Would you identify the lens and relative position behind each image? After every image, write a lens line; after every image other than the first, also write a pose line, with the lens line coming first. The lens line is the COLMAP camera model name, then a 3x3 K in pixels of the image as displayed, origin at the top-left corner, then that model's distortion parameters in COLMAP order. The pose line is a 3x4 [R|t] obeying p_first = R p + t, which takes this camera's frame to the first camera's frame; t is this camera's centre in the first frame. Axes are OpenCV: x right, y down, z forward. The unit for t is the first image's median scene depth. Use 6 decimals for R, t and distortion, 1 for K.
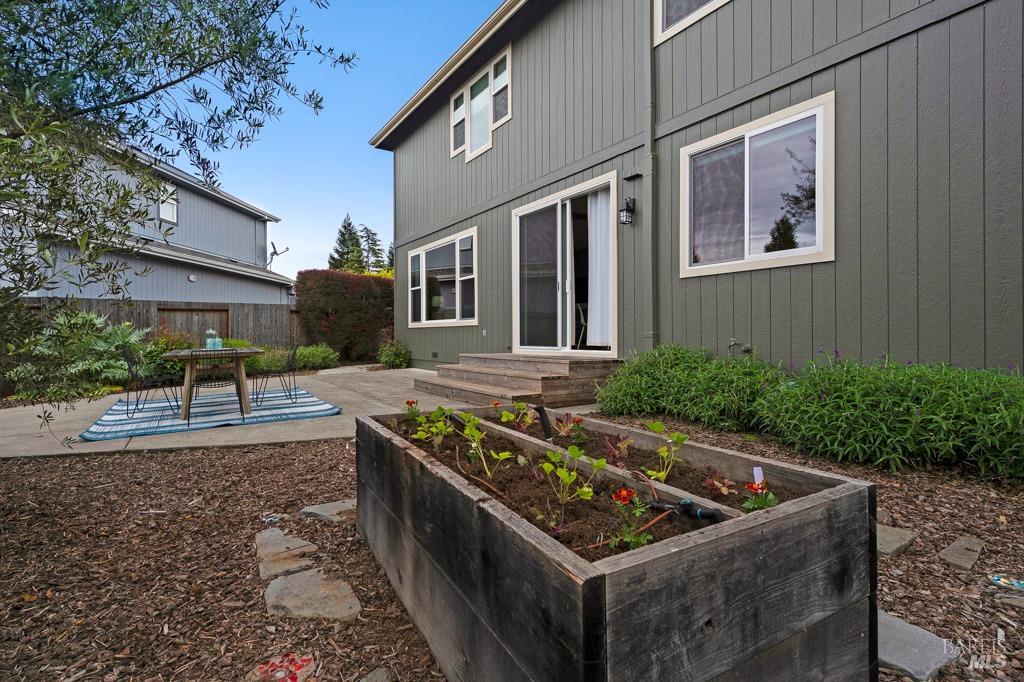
lens RADIAL K [[506.0, 0, 512.0], [0, 506.0, 338.4], [0, 0, 1]] dist [0.000692, -0.000064]
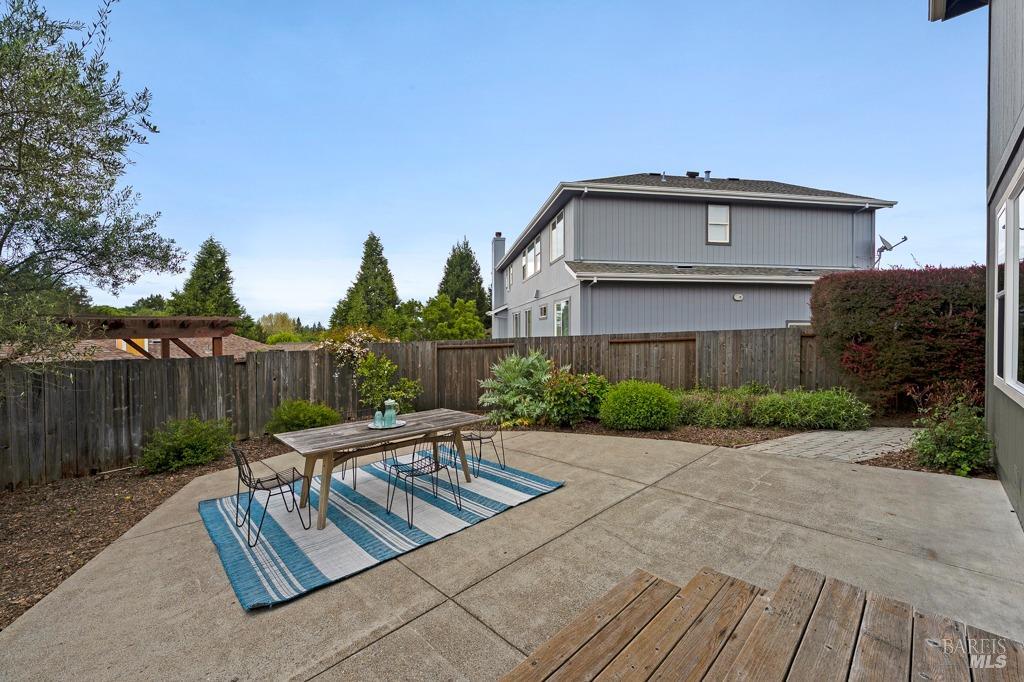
lens RADIAL K [[406.7, 0, 511.7], [0, 406.7, 332.2], [0, 0, 1]] dist [-0.006800, 0.000562]
pose [[0.195977, 0.014446, -0.980502, 0.054981], [-0.003812, 0.999895, 0.013970, -0.064495], [0.980601, 0.001000, 0.196012, 0.456877]]
